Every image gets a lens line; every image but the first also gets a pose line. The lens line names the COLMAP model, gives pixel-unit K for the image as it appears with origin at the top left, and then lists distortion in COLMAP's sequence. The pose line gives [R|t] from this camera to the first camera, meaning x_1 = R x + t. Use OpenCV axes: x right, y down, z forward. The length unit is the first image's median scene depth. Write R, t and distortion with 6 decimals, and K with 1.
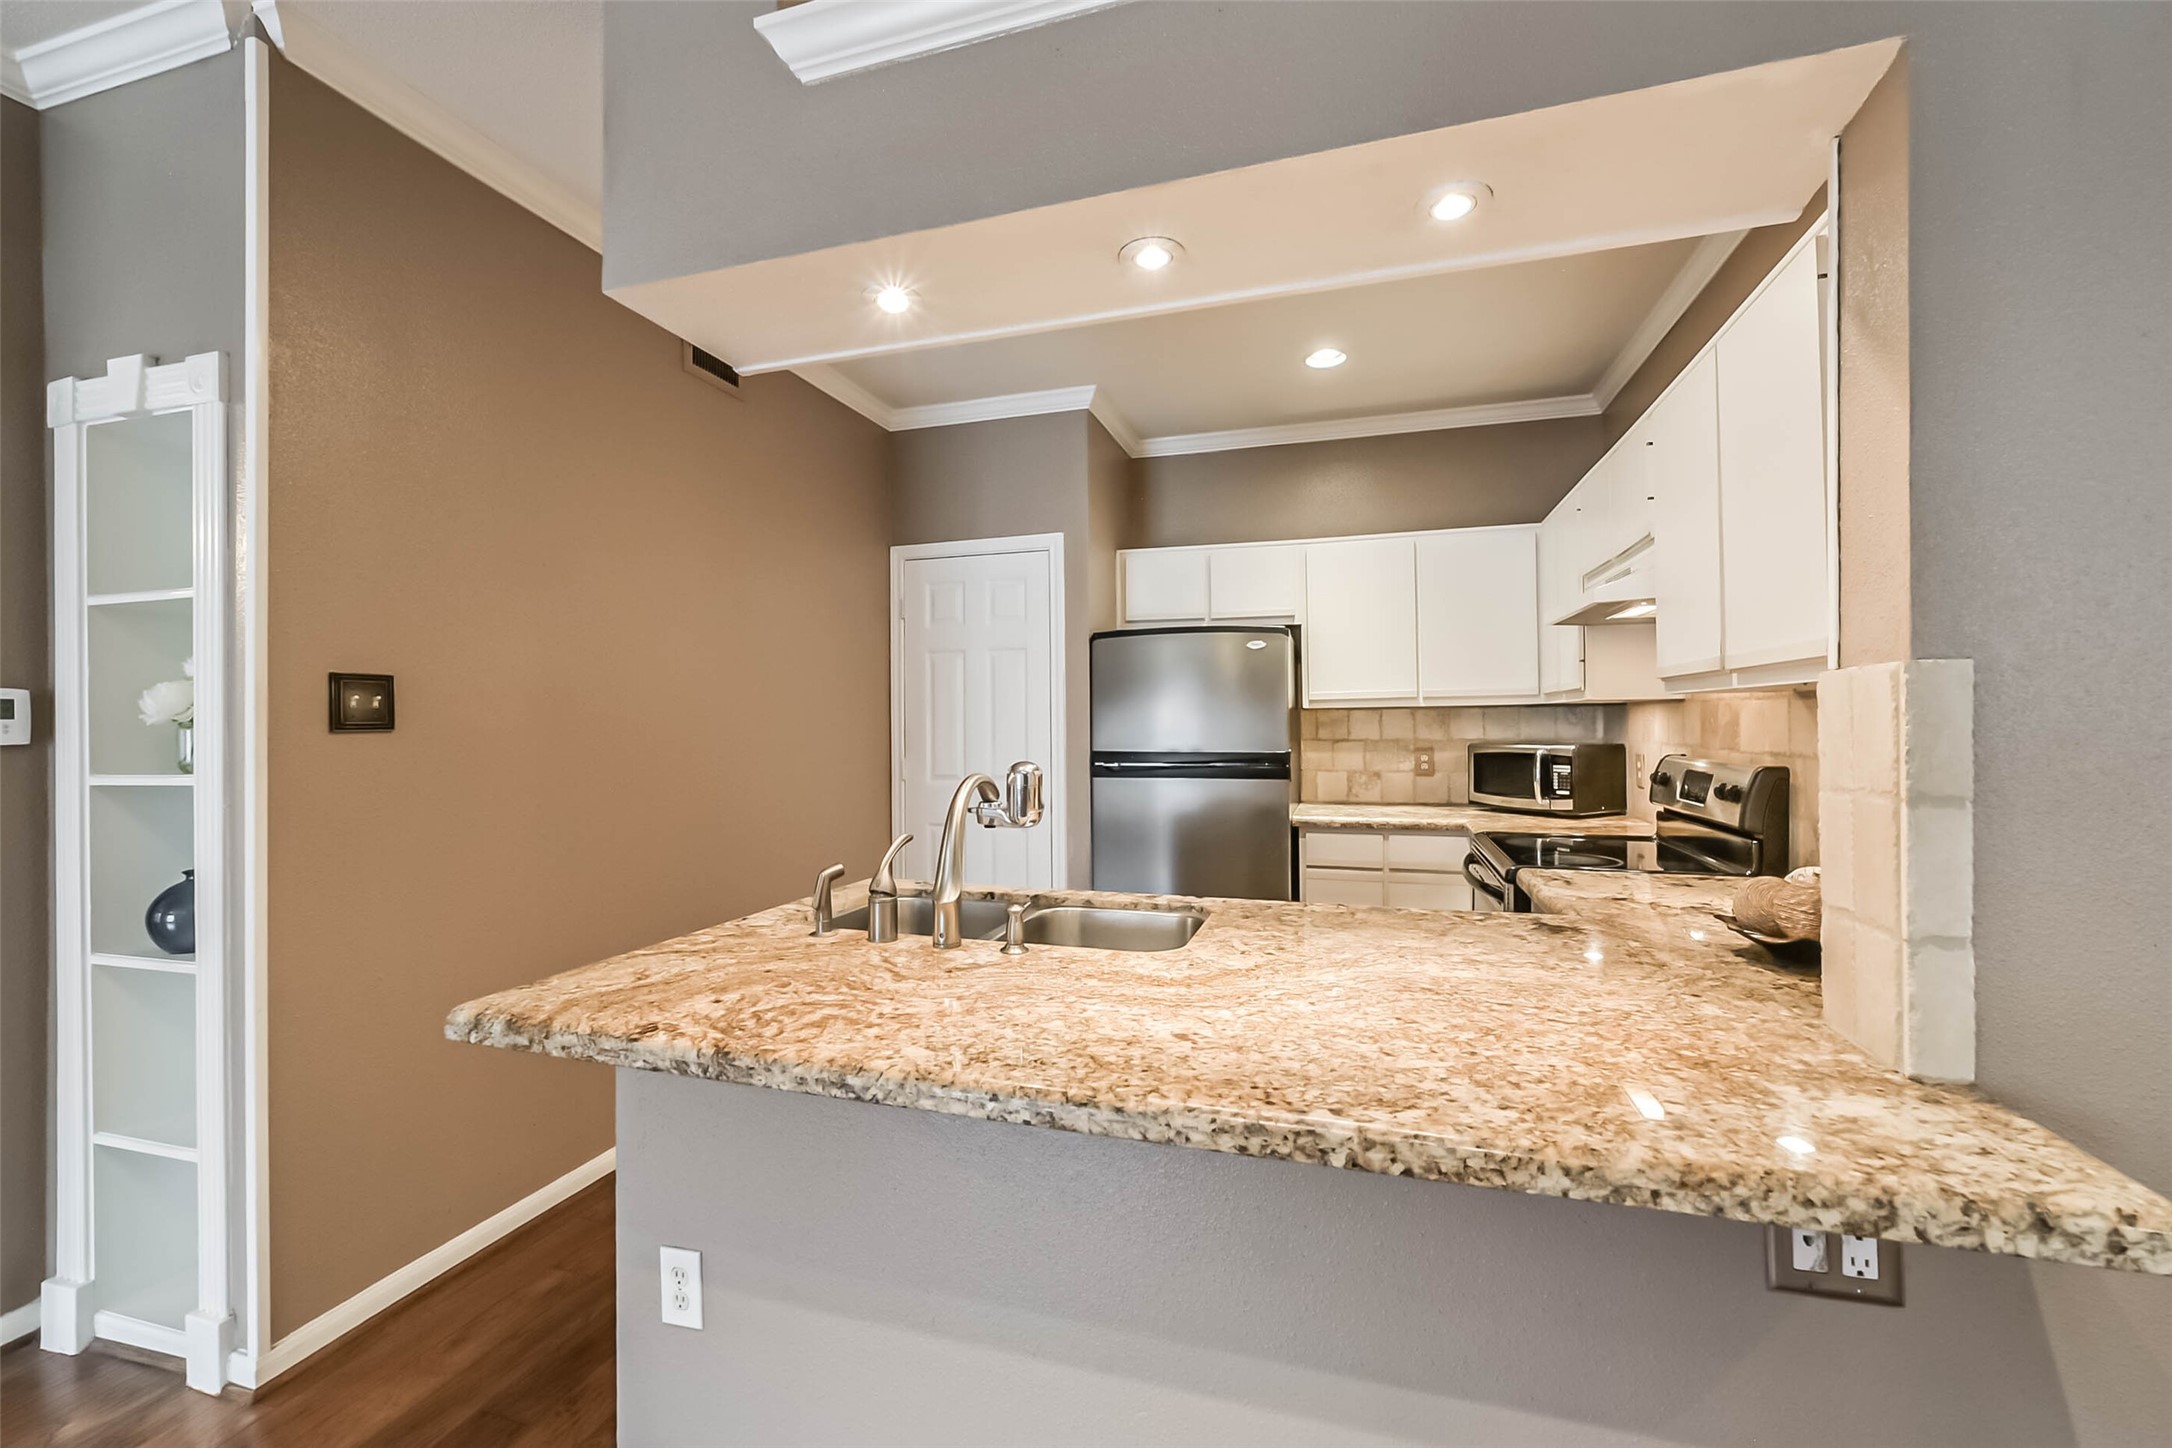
lens RADIAL K [[867.6, 0, 1092.8], [0, 867.6, 720.2], [0, 0, 1]] dist [-0.006834, 0.000082]
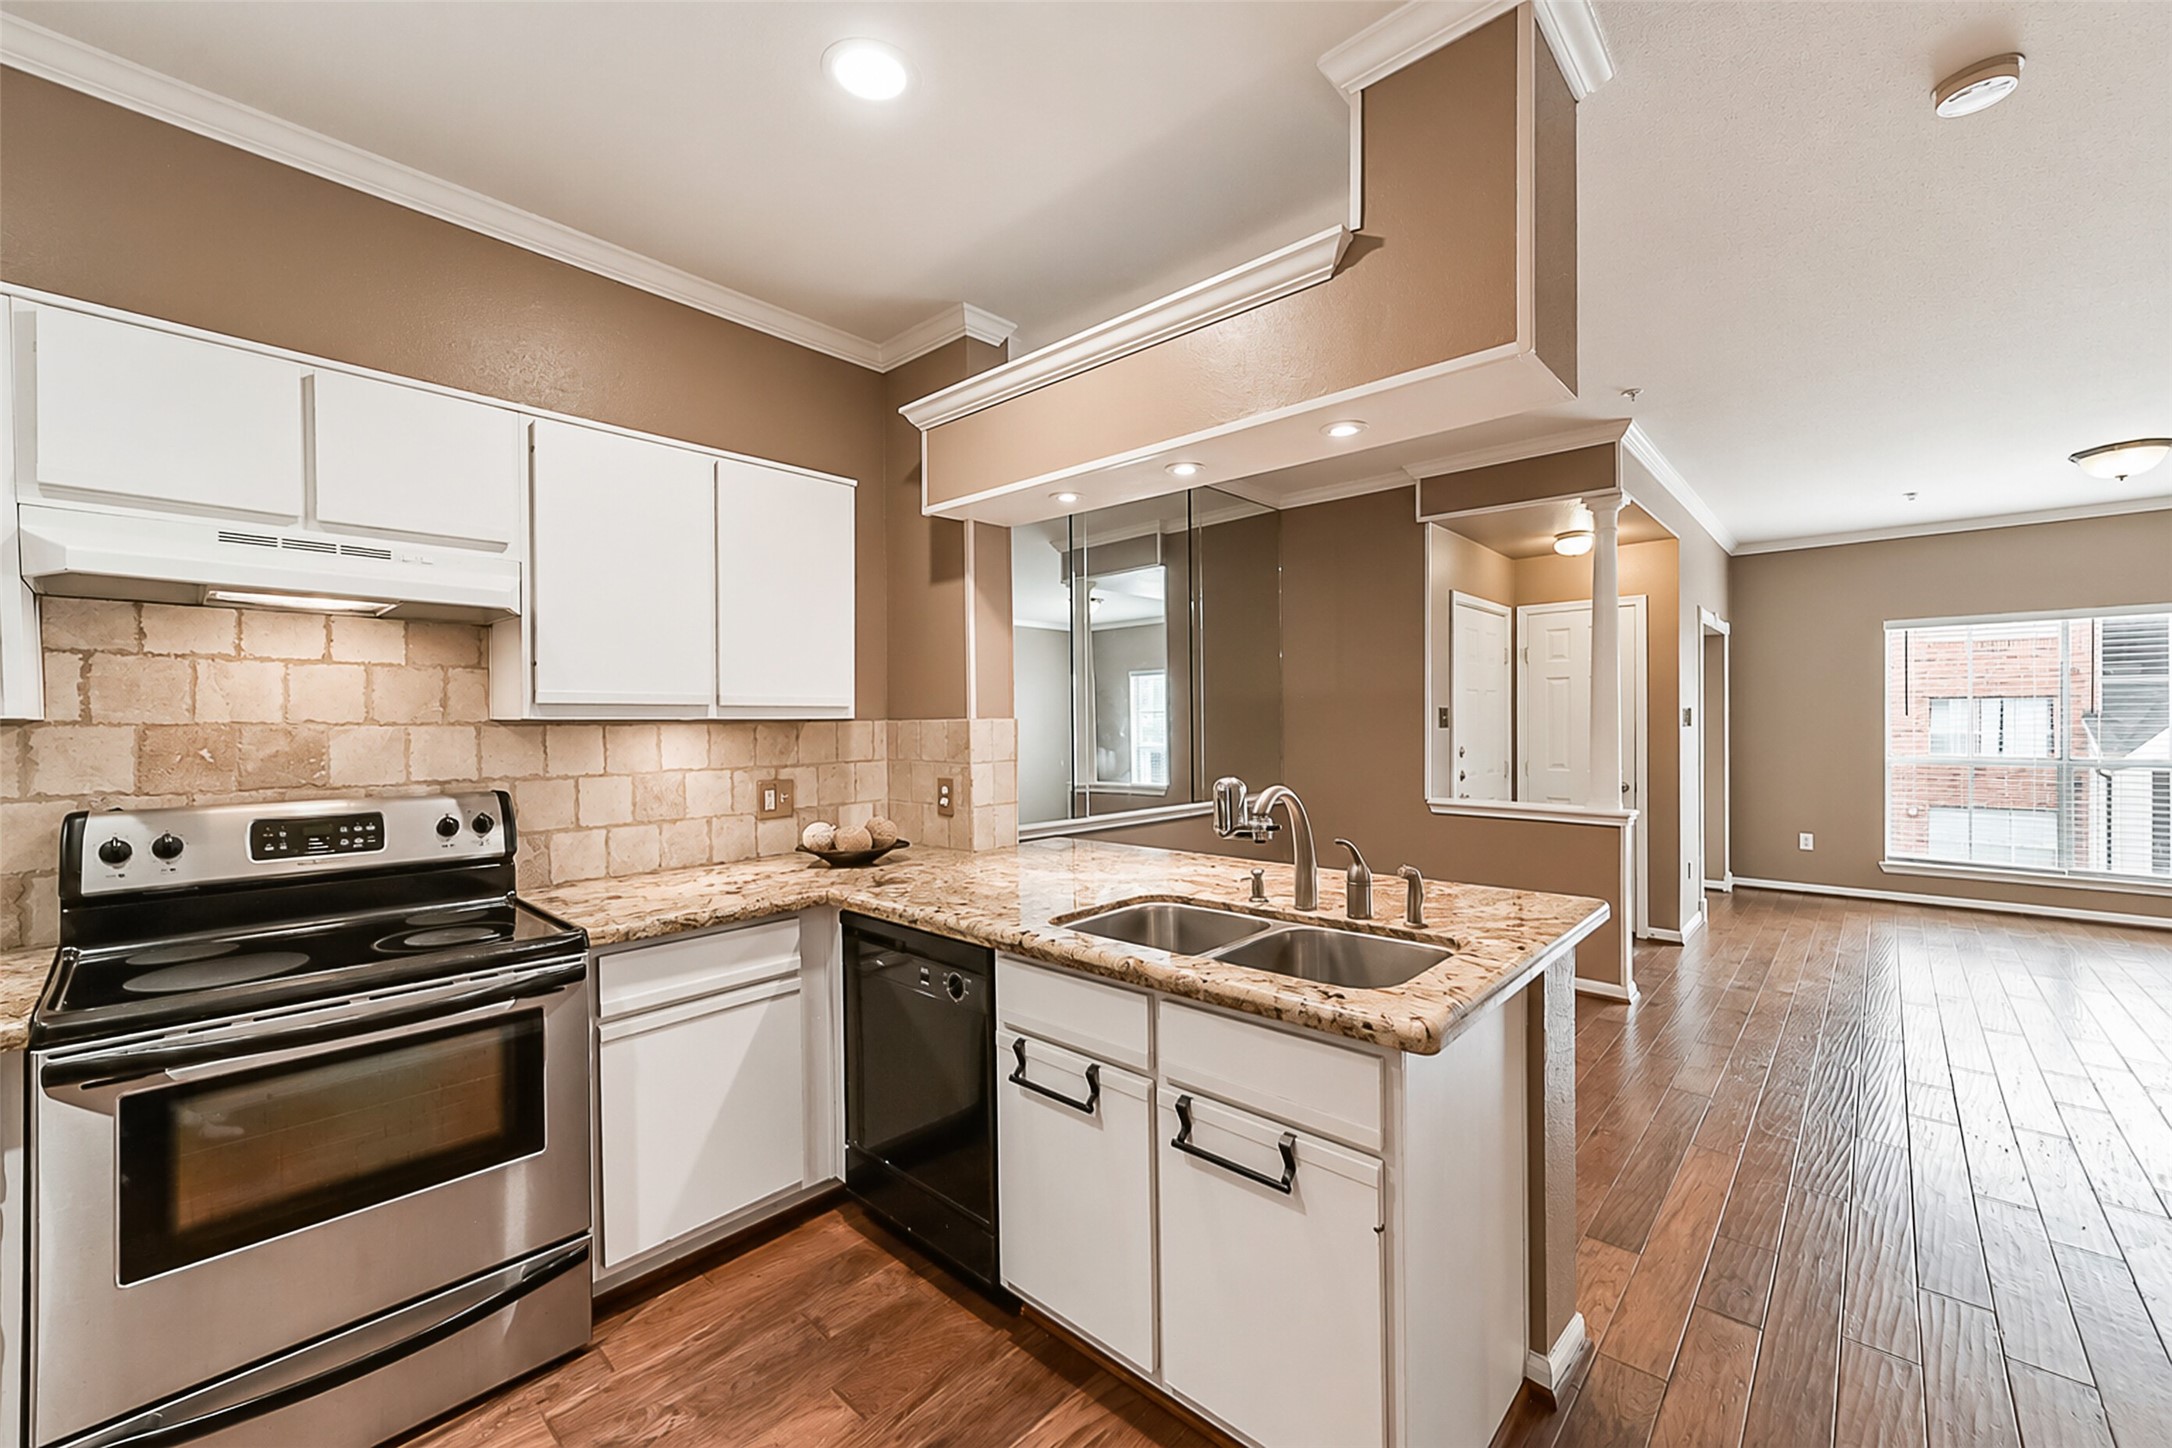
lens RADIAL K [[856.7, 0, 1098.3], [0, 856.7, 725.6], [0, 0, 1]] dist [0.000732, -0.000018]
pose [[-0.901742, 0.012376, 0.432098, -0.373238], [0.013006, 0.999914, -0.001497, -0.016434], [-0.432079, 0.004269, -0.901826, 1.928488]]
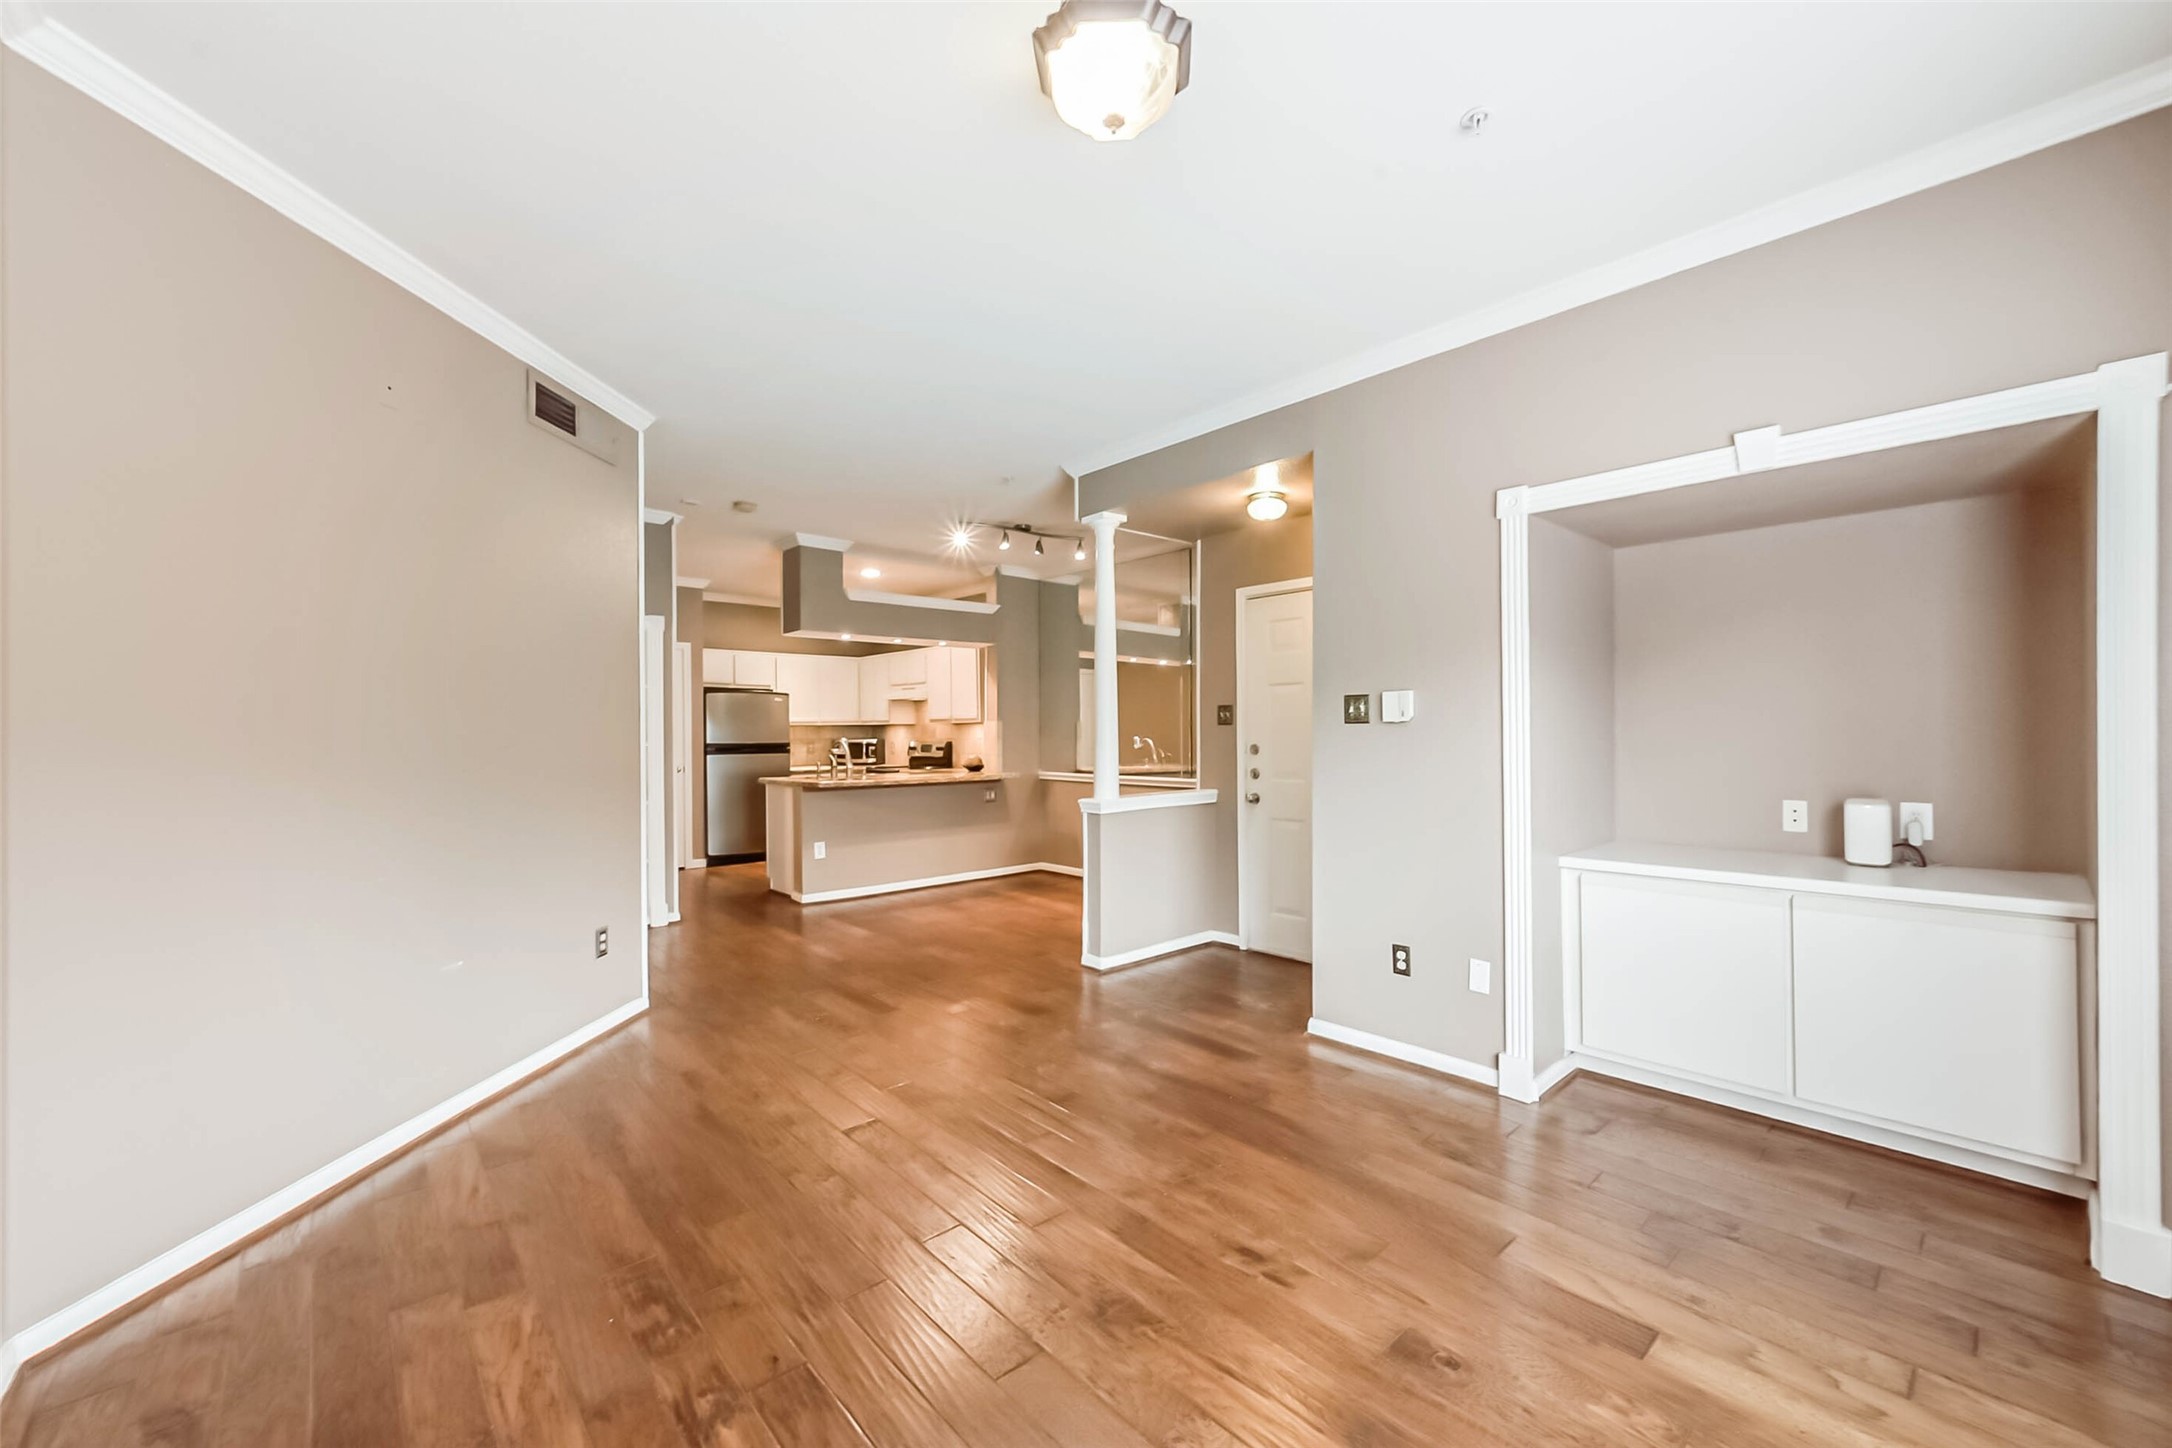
lens RADIAL K [[852.6, 0, 1084.9], [0, 852.6, 728.3], [0, 0, 1]] dist [0.015887, 0.000322]
pose [[0.519646, 0.009470, 0.854329, -2.790778], [-0.000005, 0.999939, -0.011080, 0.043174], [-0.854382, 0.005753, 0.519614, -1.977121]]
